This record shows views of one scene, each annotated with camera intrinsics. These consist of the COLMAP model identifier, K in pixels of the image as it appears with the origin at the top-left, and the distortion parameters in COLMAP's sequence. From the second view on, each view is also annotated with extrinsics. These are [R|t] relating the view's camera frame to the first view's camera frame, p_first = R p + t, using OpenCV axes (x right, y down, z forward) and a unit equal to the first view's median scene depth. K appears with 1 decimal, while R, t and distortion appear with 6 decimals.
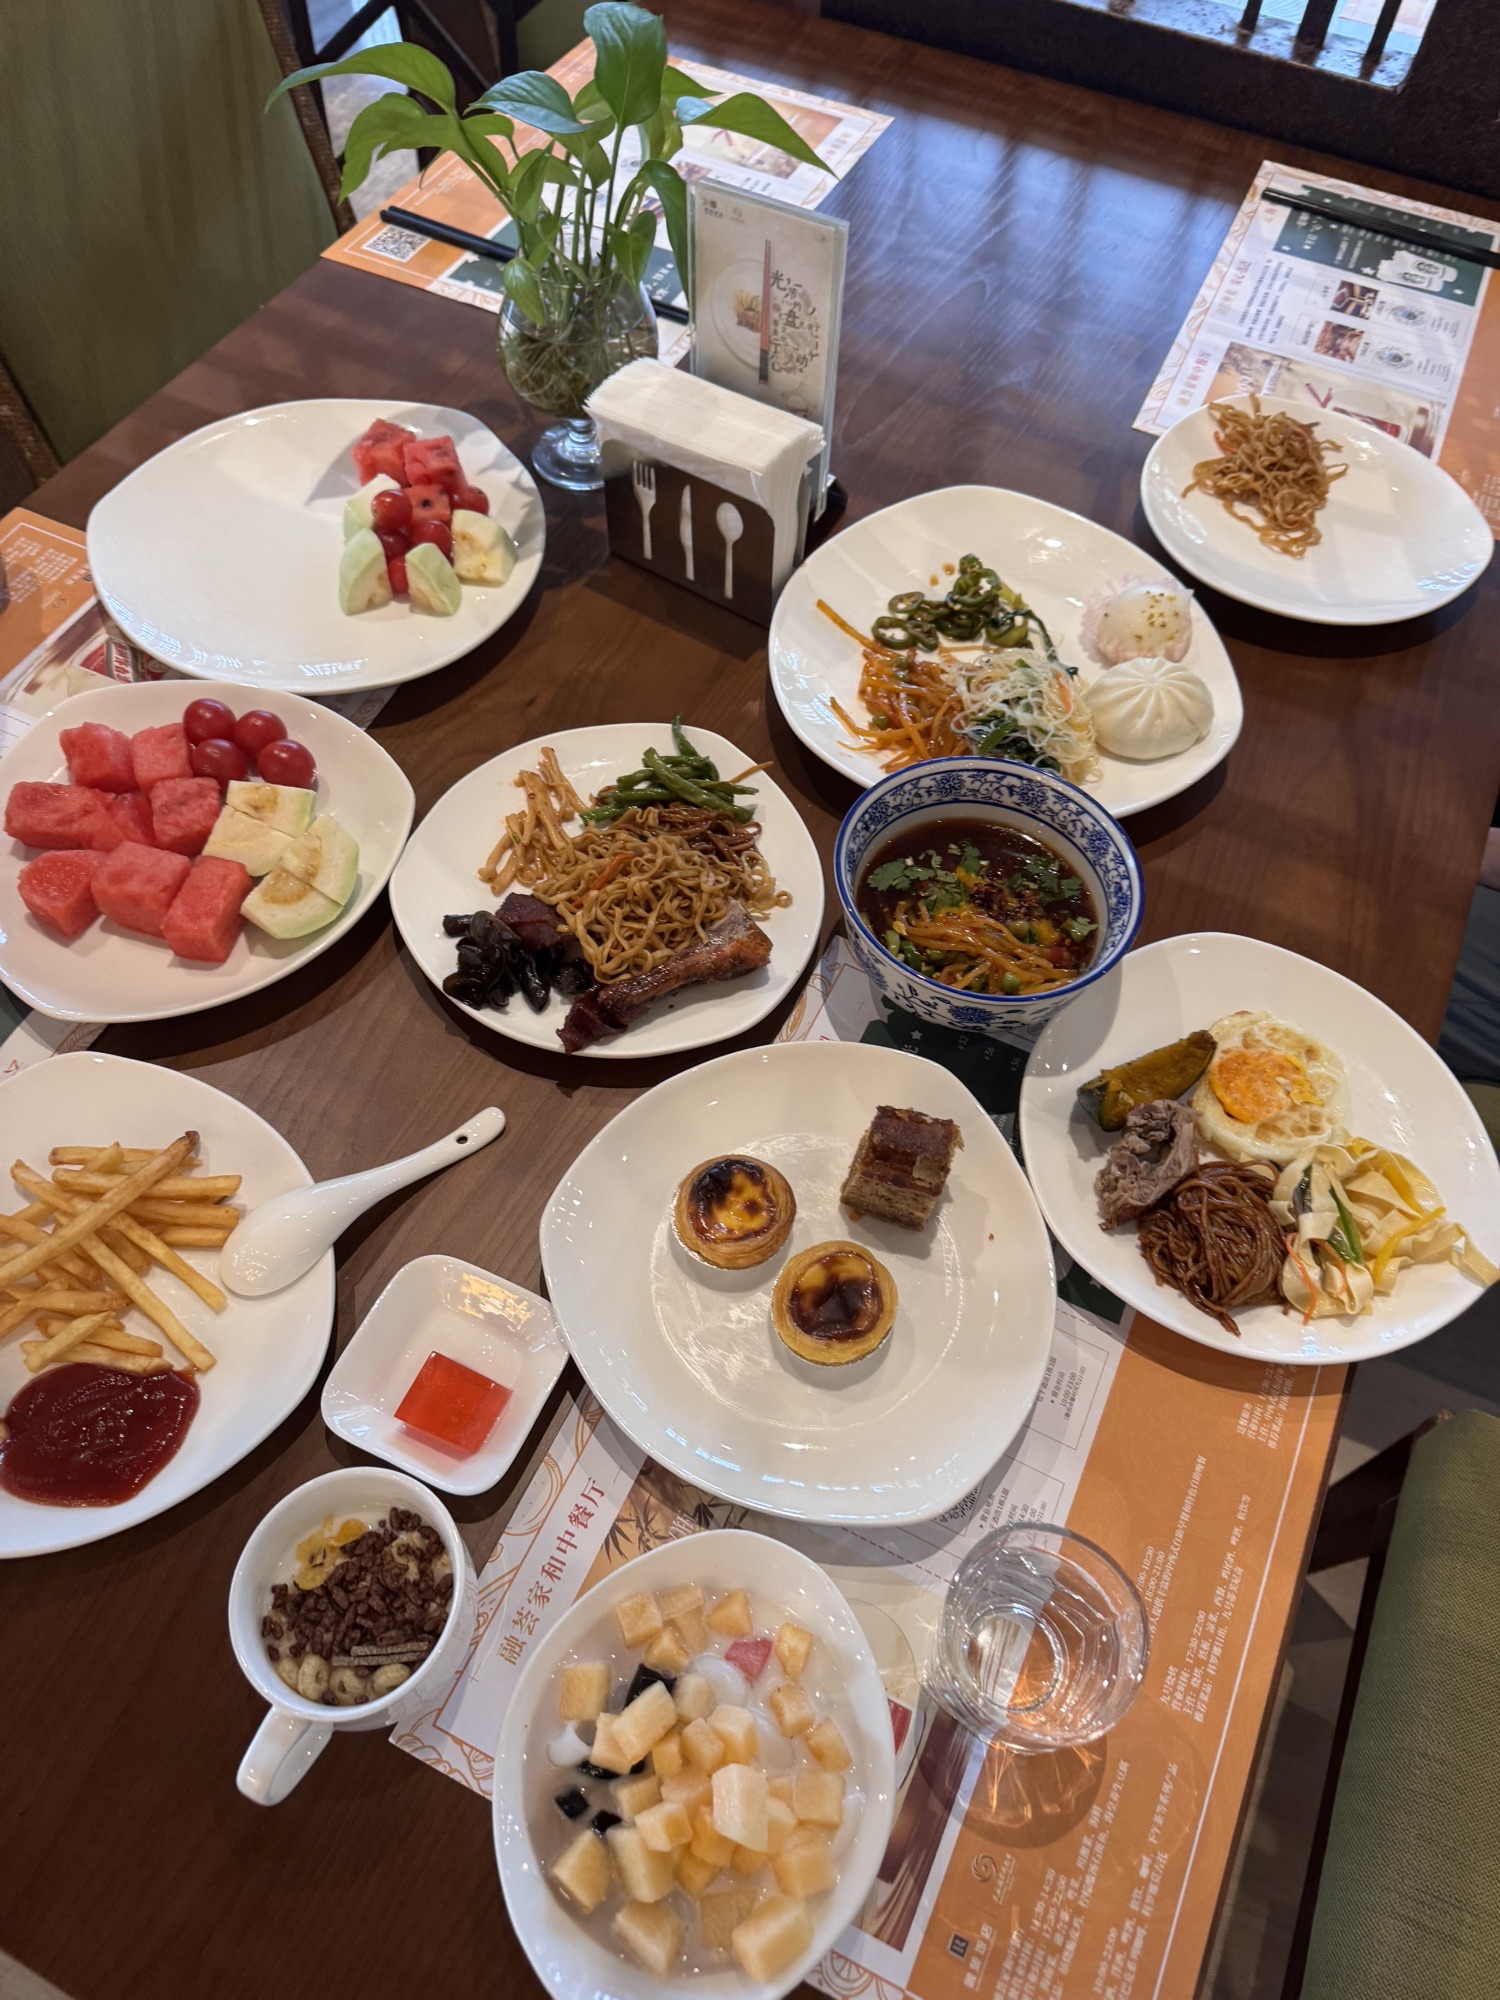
lens RADIAL K [[1398.1, 0, 736.6], [0, 1398.1, 990.5], [0, 0, 1]] dist [0.010660, -0.022184]
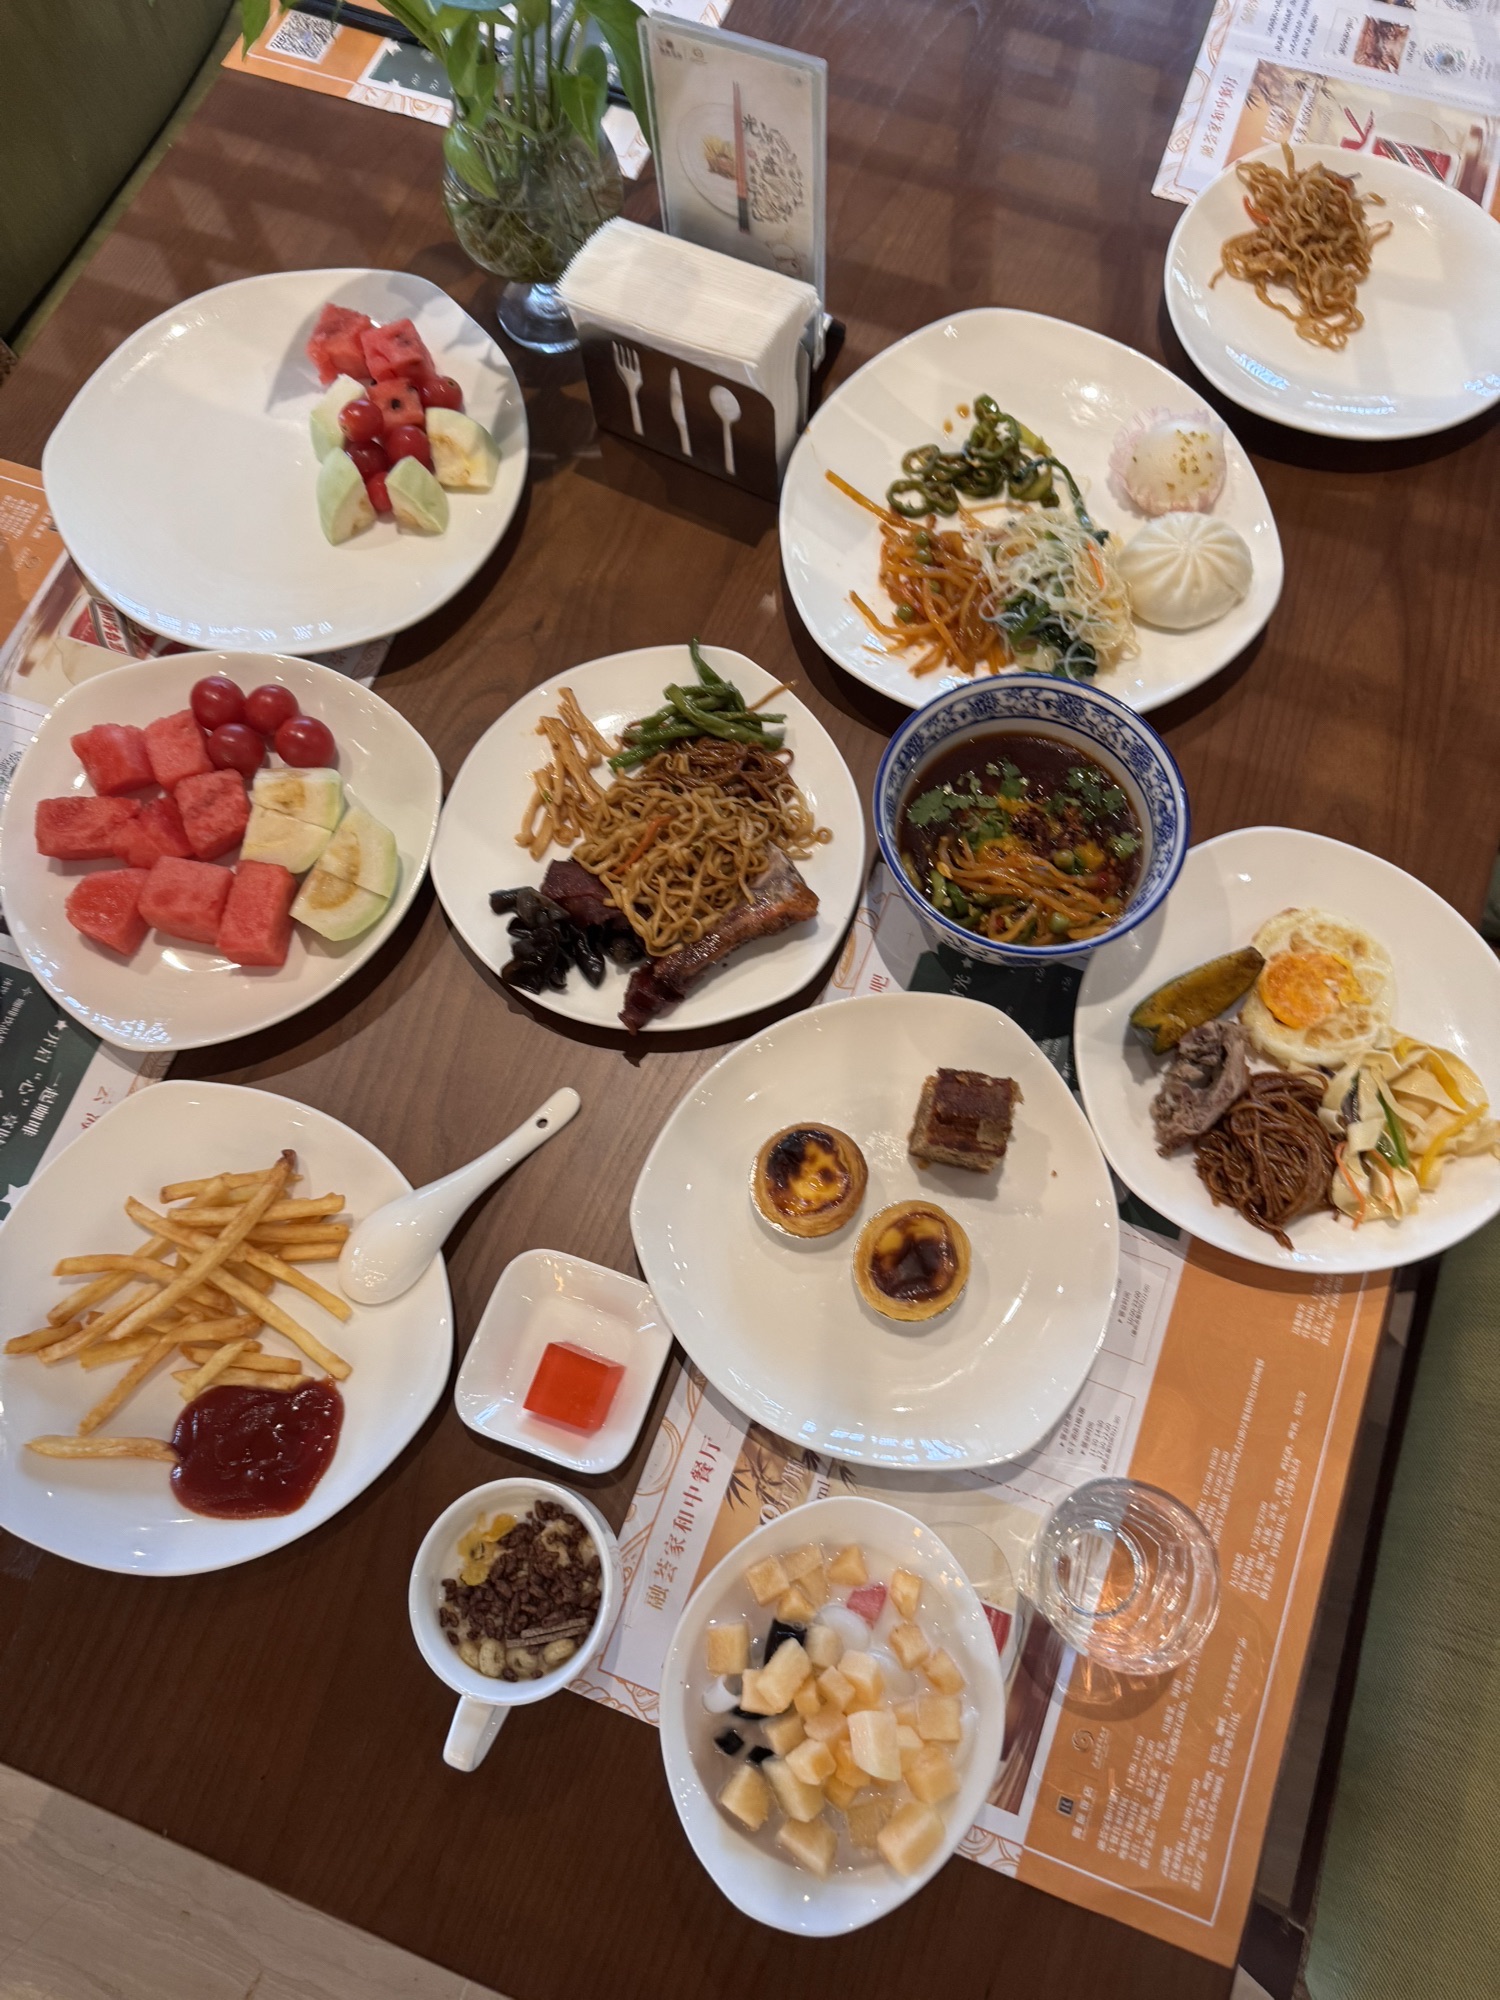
lens RADIAL K [[1398.1, 0, 758.8], [0, 1398.1, 1014.2], [0, 0, 1]] dist [0.010660, -0.022184]
pose [[0.994539, -0.101877, -0.022657, -0.003297], [0.104347, 0.966508, 0.234465, -0.193622], [-0.001988, -0.235548, 0.971861, 0.004257]]
